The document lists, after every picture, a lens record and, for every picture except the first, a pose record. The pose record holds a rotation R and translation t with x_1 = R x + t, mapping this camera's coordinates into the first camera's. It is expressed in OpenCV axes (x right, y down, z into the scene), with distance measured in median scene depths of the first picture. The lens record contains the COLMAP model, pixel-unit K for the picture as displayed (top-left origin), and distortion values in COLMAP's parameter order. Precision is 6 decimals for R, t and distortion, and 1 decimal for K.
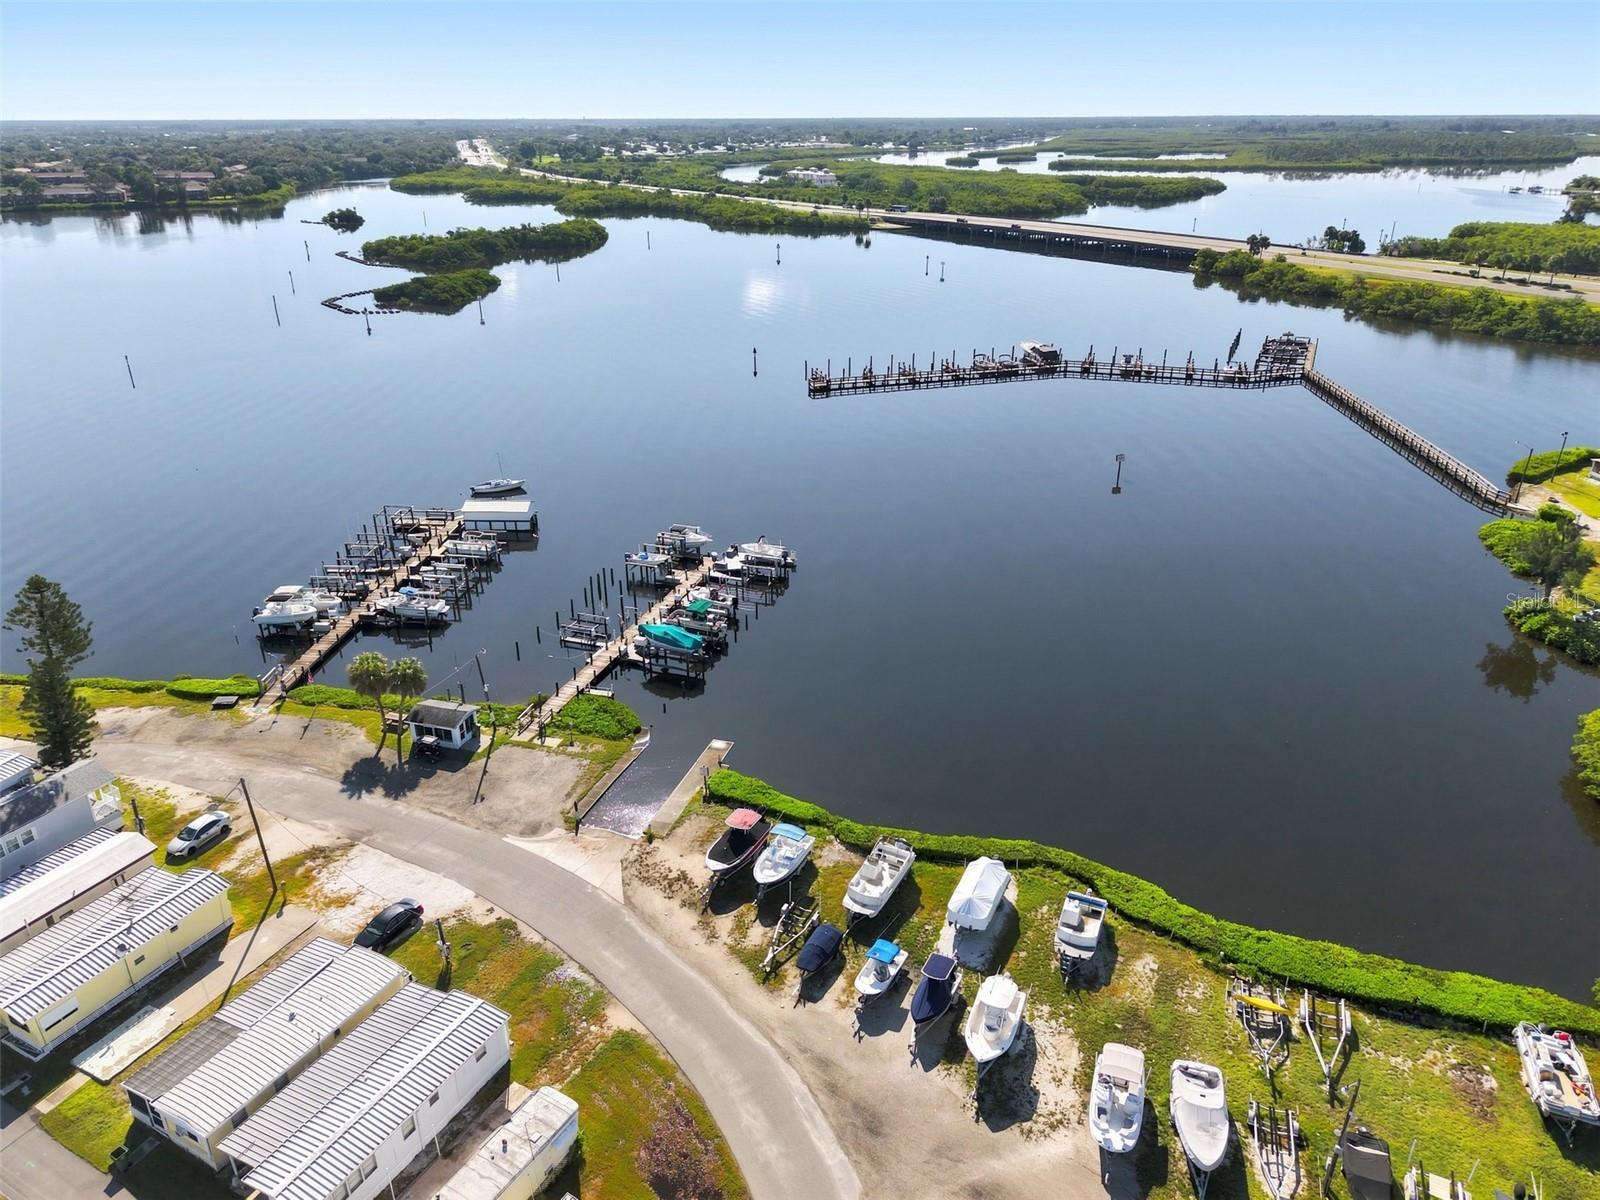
lens RADIAL K [[1028.0, 0, 800.0], [0, 1028.0, 600.0], [0, 0, 1]] dist [0.026659, -0.027276]
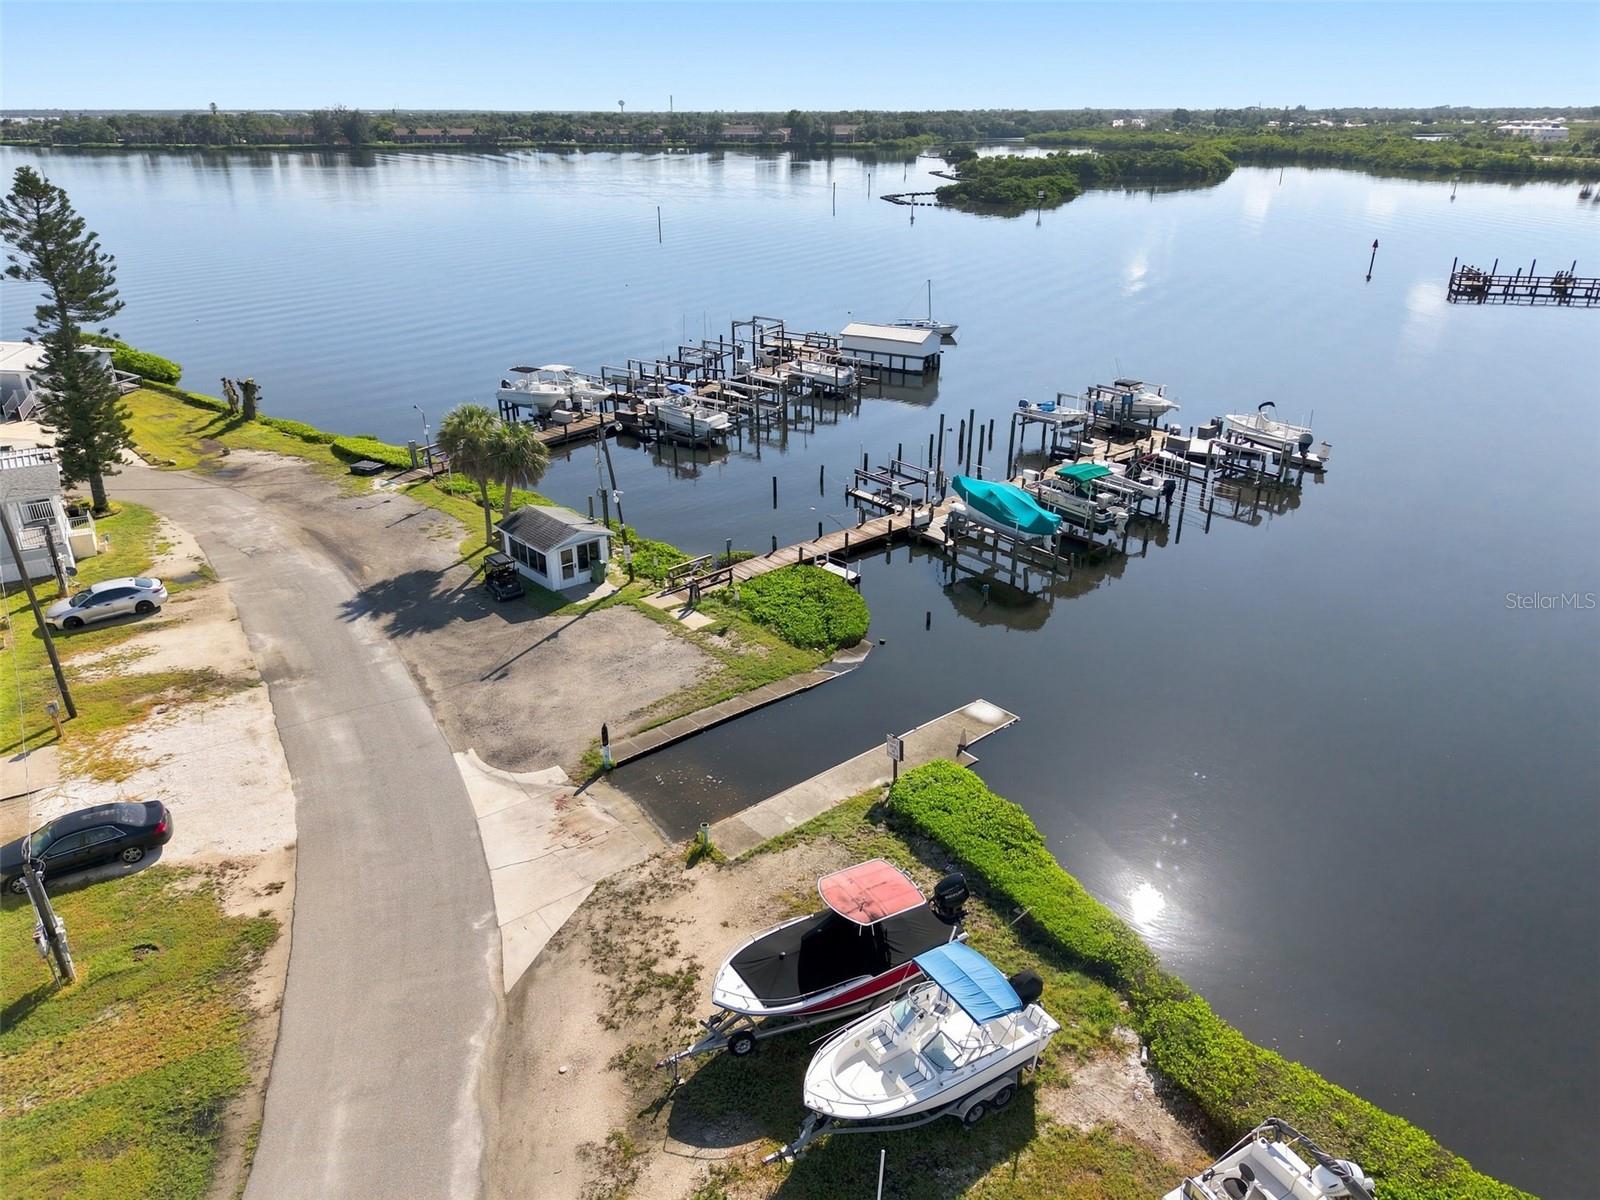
lens RADIAL K [[1028.0, 0, 800.0], [0, 1028.0, 600.0], [0, 0, 1]] dist [0.026659, -0.027276]
pose [[0.843638, 0.218853, -0.490283, 0.060646], [-0.212209, 0.974718, 0.069944, 0.072602], [0.493195, 0.045035, 0.868752, 0.522317]]
